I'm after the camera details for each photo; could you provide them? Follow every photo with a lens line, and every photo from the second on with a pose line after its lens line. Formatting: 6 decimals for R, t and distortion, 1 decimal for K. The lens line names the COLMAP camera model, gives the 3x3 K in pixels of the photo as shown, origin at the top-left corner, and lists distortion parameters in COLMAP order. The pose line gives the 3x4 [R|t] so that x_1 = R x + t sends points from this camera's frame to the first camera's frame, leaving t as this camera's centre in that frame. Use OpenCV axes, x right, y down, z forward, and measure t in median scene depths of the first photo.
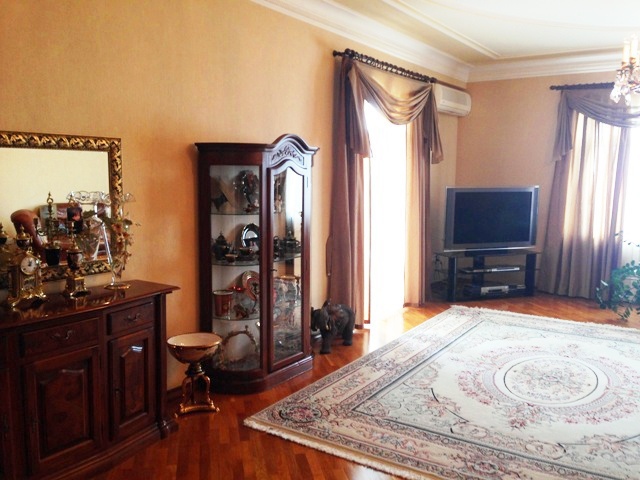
lens RADIAL K [[591.6, 0, 316.0], [0, 591.6, 242.7], [0, 0, 1]] dist [0.143698, -0.254797]
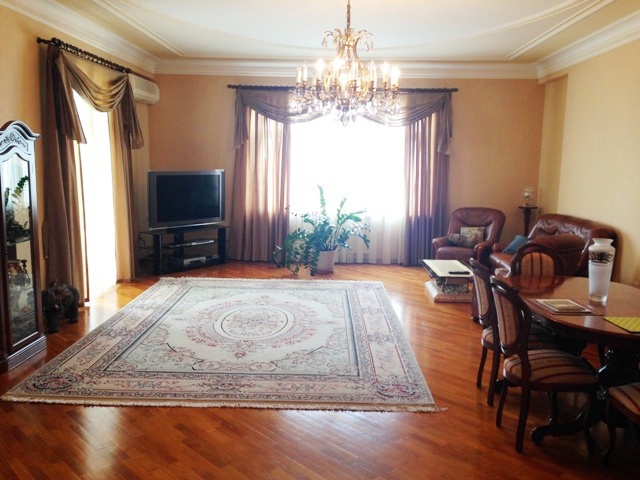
lens RADIAL K [[591.6, 0, 316.0], [0, 591.6, 242.7], [0, 0, 1]] dist [0.143698, -0.254797]
pose [[0.854791, -0.067221, 0.514600, -0.112896], [0.050276, 0.997638, 0.046807, 0.003078], [-0.516531, -0.014138, 0.856152, -0.123129]]
